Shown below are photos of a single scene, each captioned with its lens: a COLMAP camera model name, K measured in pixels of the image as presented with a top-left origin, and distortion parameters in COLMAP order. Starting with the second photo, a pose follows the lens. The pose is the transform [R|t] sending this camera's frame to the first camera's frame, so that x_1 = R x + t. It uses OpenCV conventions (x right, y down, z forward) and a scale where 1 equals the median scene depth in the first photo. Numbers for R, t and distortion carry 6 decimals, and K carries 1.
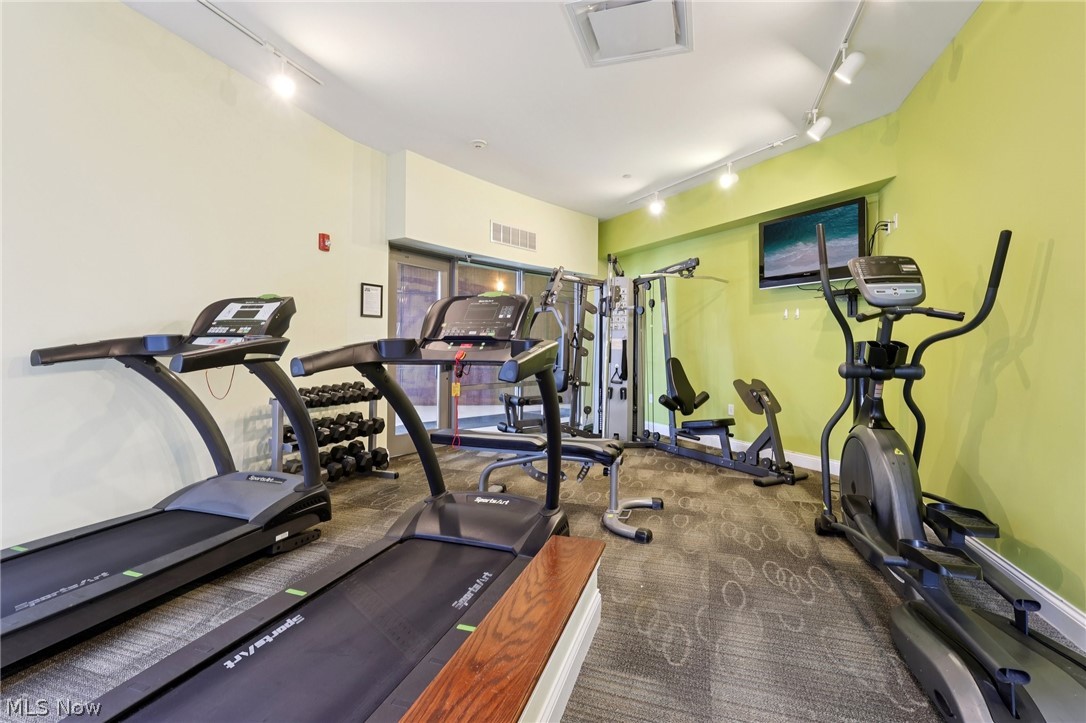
lens RADIAL K [[507.0, 0, 545.0], [0, 507.0, 353.9], [0, 0, 1]] dist [-0.000377, -0.000018]
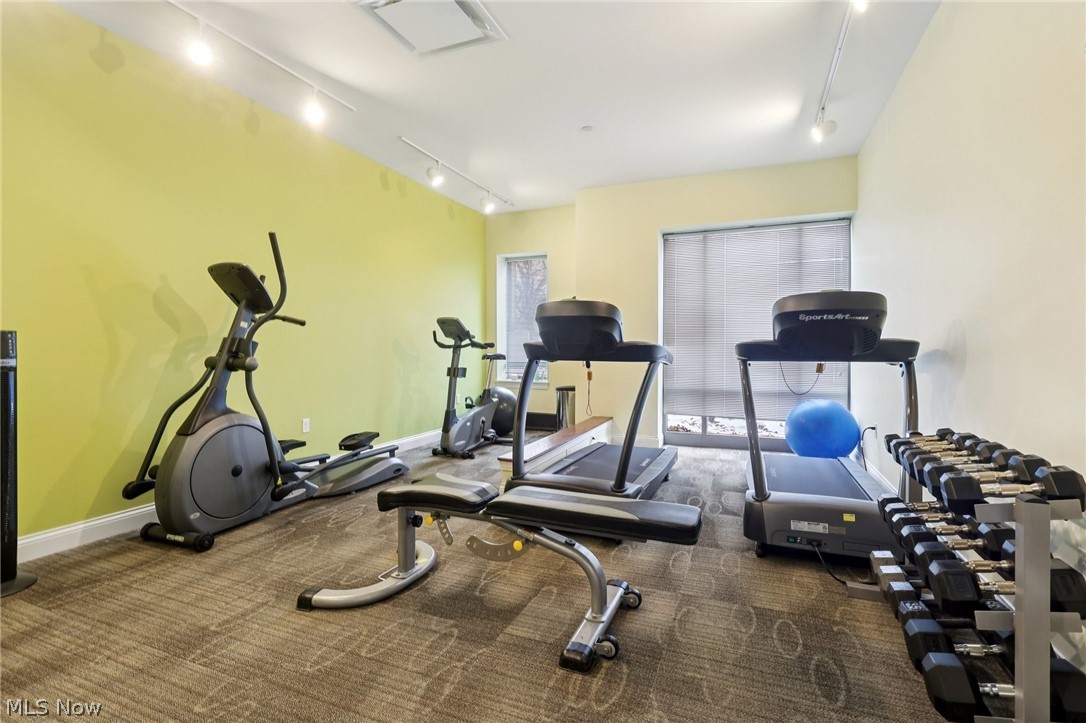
lens RADIAL K [[507.0, 0, 543.7], [0, 507.0, 355.0], [0, 0, 1]] dist [-0.000377, -0.000018]
pose [[-0.996155, -0.017134, 0.085914, -0.133363], [-0.014635, 0.999454, 0.029627, -0.025496], [-0.086375, 0.028256, -0.995862, 1.973845]]
